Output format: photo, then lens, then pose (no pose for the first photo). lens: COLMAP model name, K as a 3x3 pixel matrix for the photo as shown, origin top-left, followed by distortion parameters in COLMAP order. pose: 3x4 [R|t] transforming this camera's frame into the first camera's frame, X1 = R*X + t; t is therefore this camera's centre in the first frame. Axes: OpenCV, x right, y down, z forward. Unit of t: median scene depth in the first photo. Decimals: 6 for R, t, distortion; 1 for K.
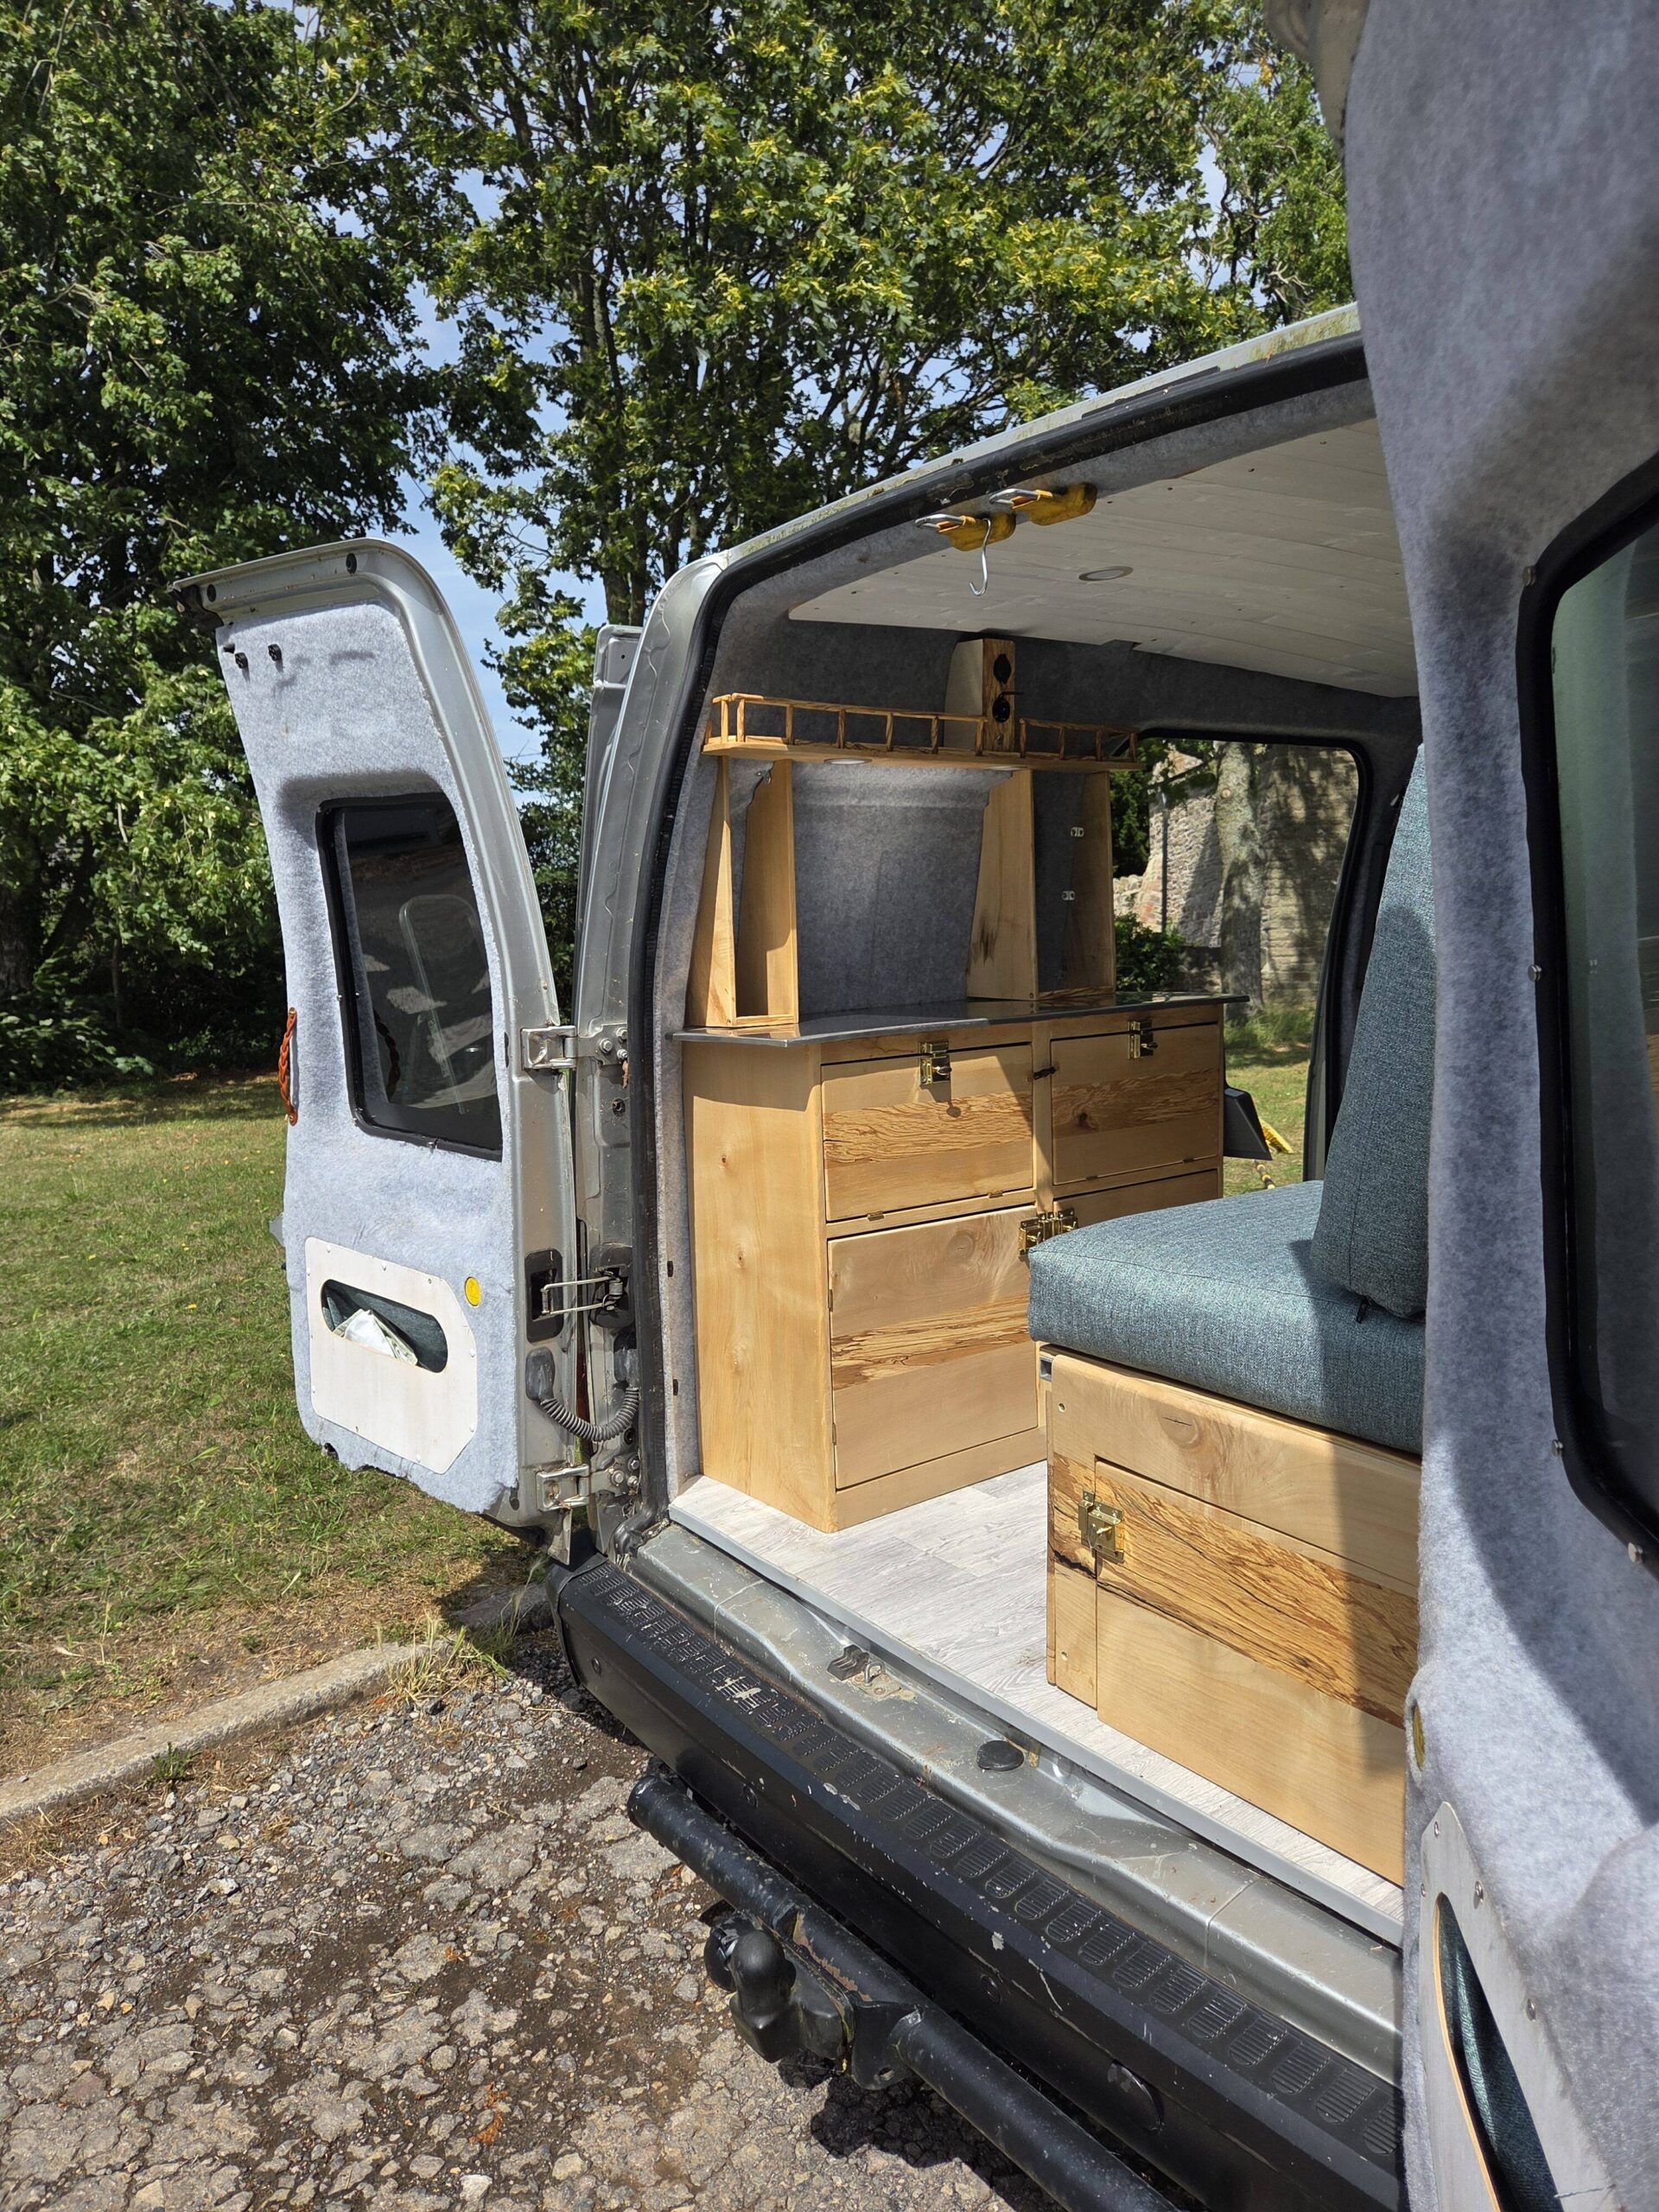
lens RADIAL K [[1435.6, 0, 828.5], [0, 1435.6, 1115.0], [0, 0, 1]] dist [0.040916, -0.032281]
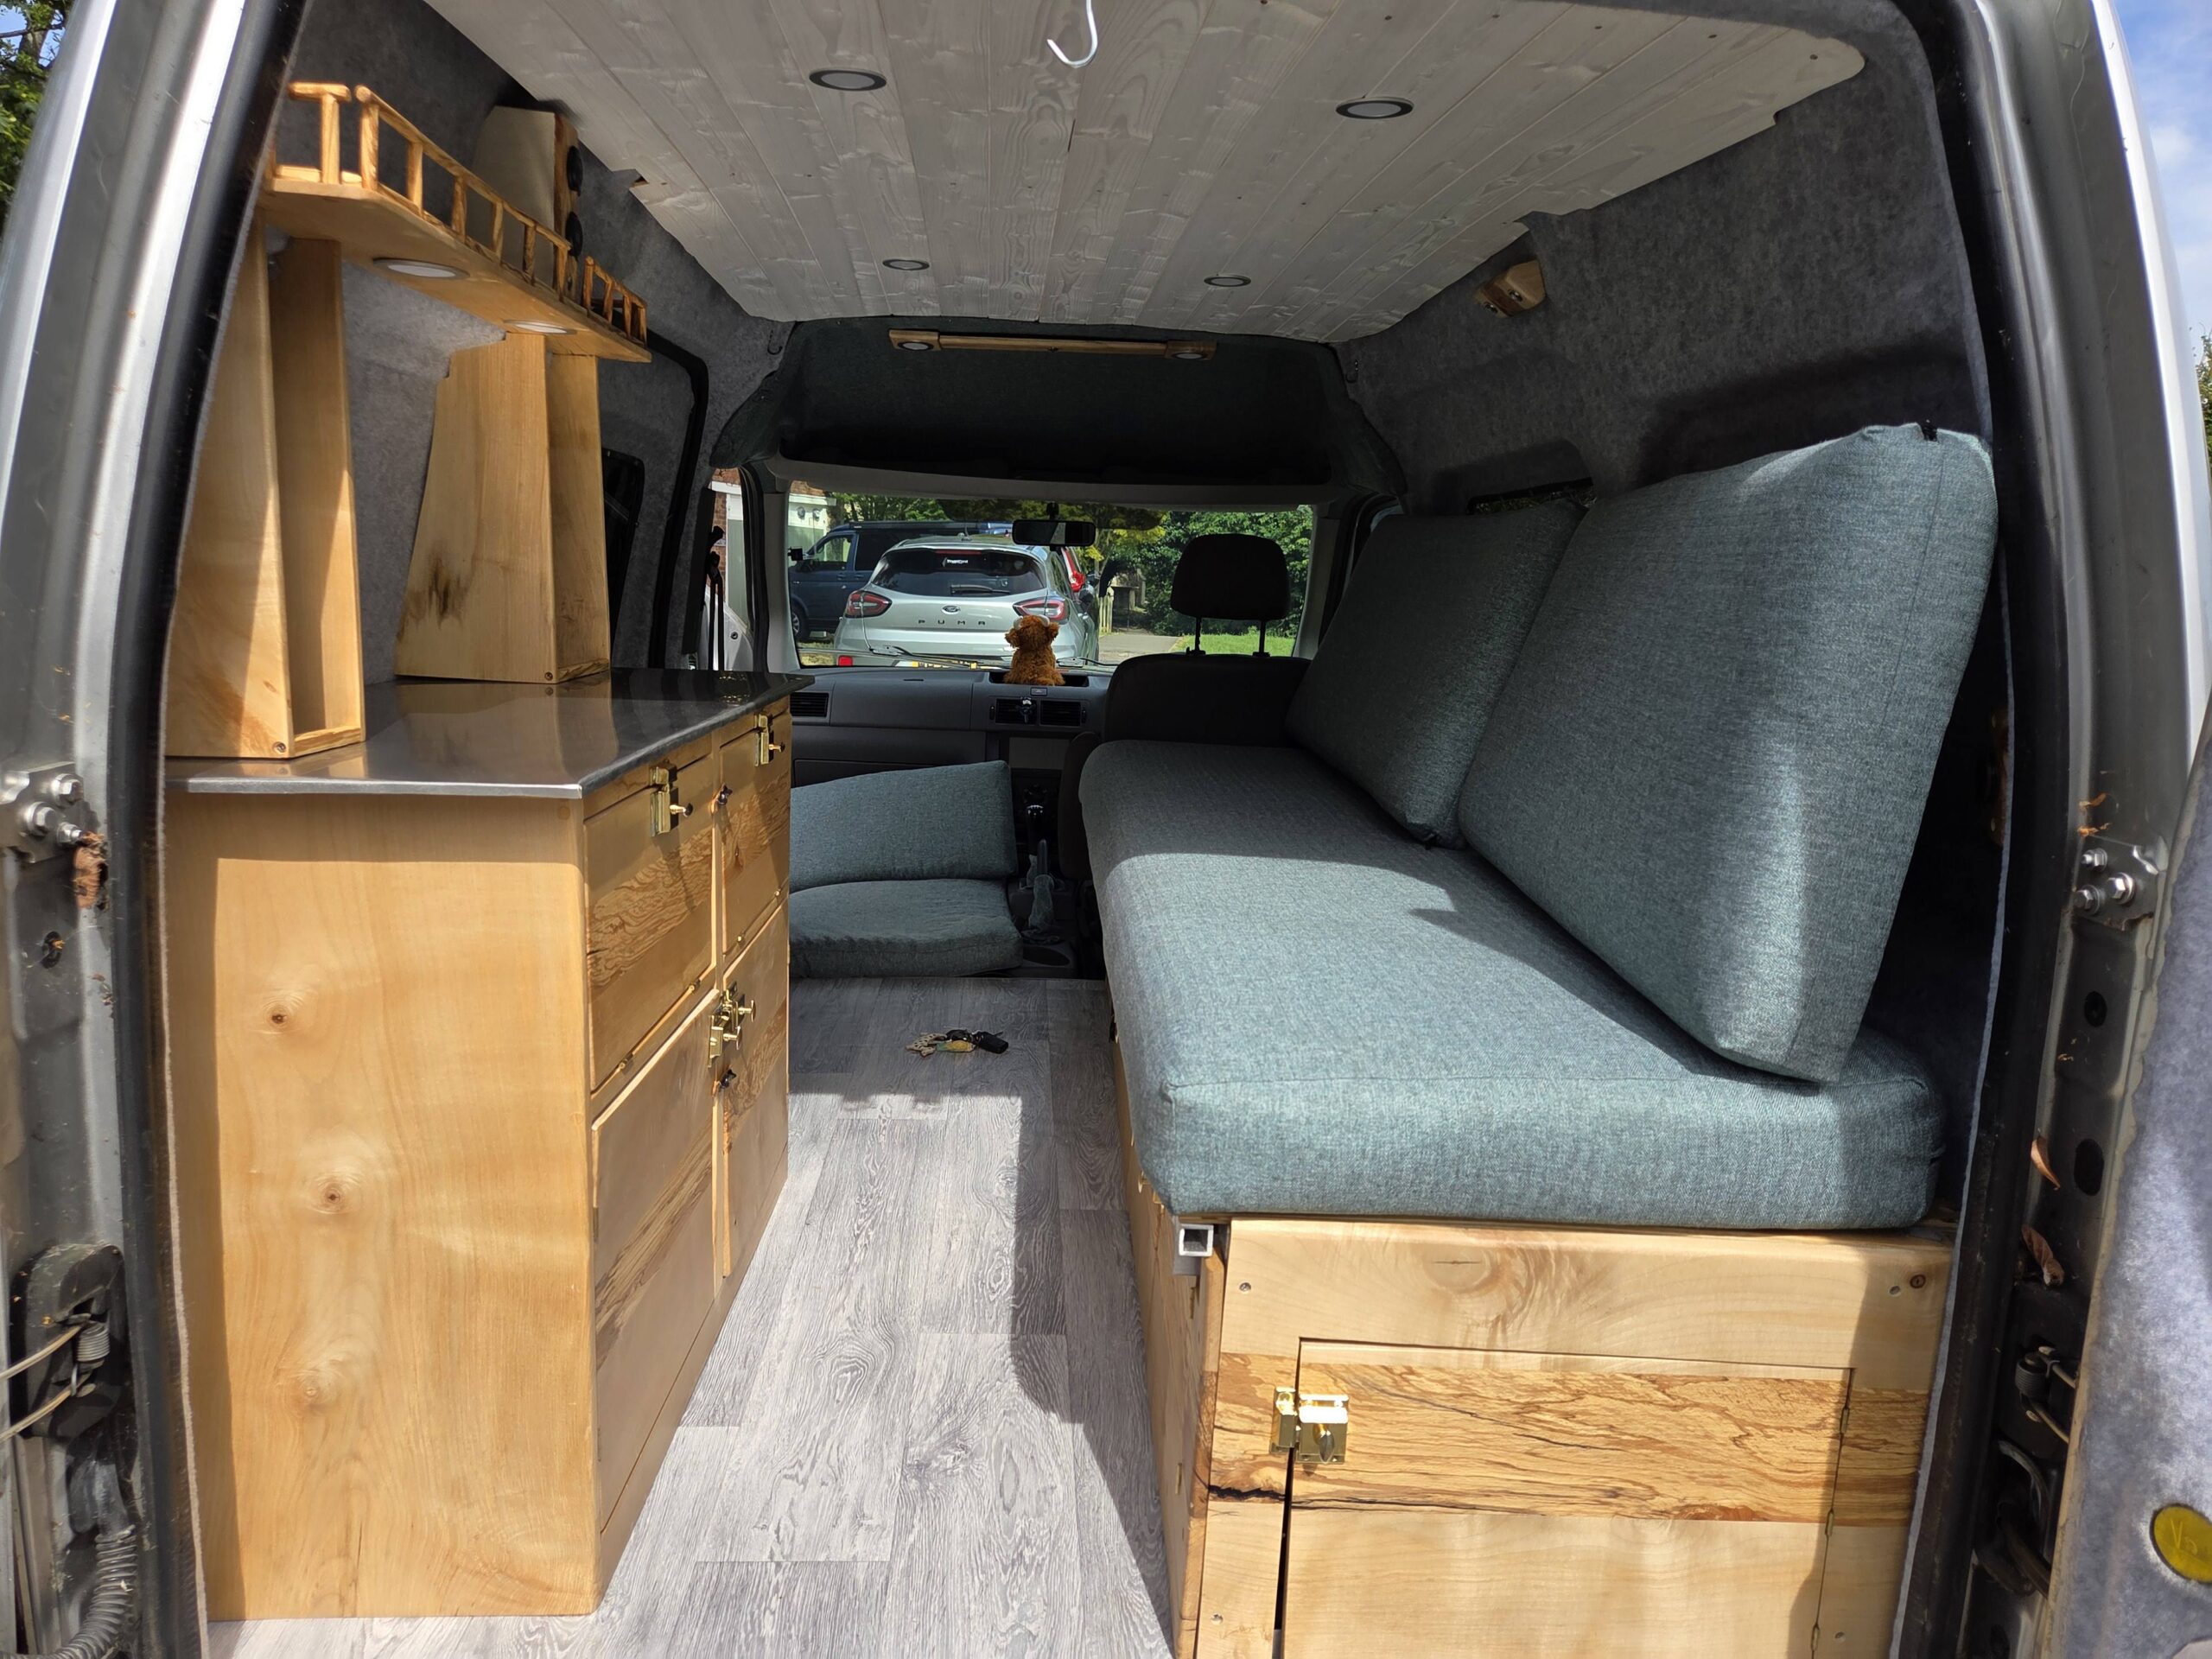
lens RADIAL K [[1435.6, 0, 1098.9], [0, 1435.6, 814.5], [0, 0, 1]] dist [0.040916, -0.032281]
pose [[0.573042, -0.089666, 0.814606, -0.347161], [0.048519, 0.995965, 0.075497, -0.070537], [-0.818088, -0.003739, 0.575081, 0.507929]]
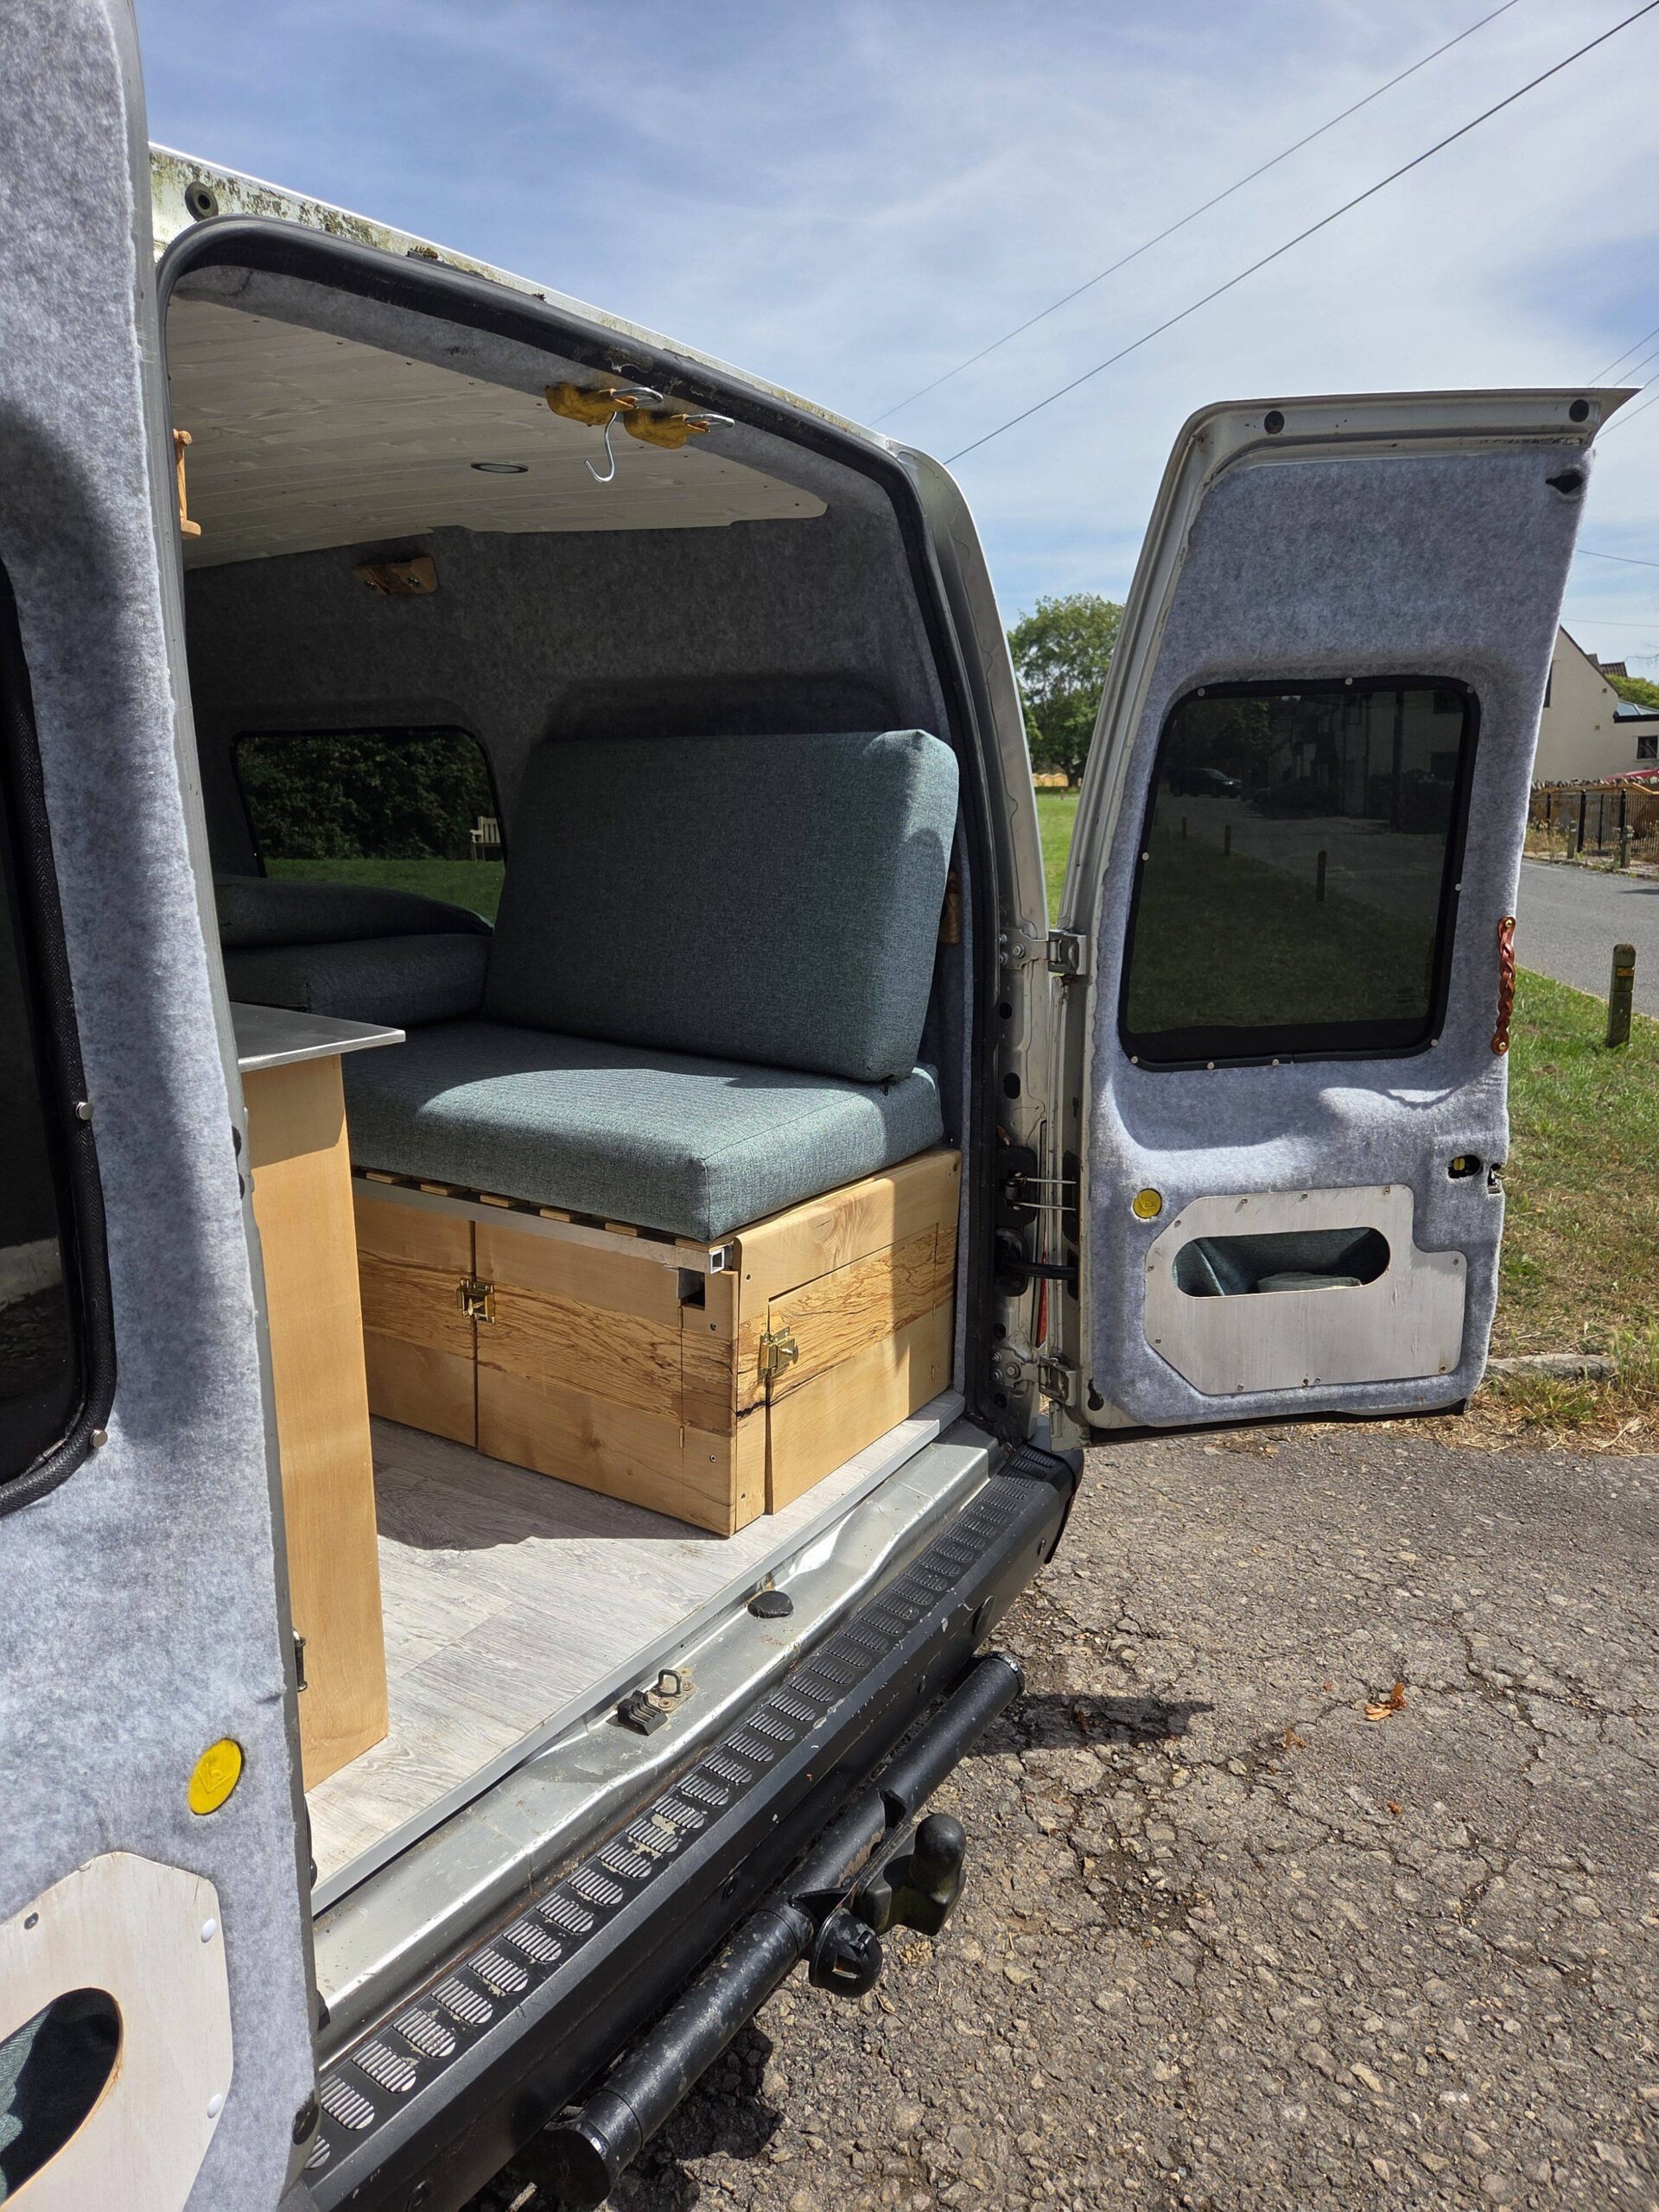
lens RADIAL K [[1435.6, 0, 834.6], [0, 1435.6, 1099.5], [0, 0, 1]] dist [0.040916, -0.032281]
pose [[-0.347791, -0.166003, 0.922759, -0.689204], [0.128266, 0.966523, 0.222220, -0.136907], [-0.928757, 0.195645, -0.314856, 0.990340]]
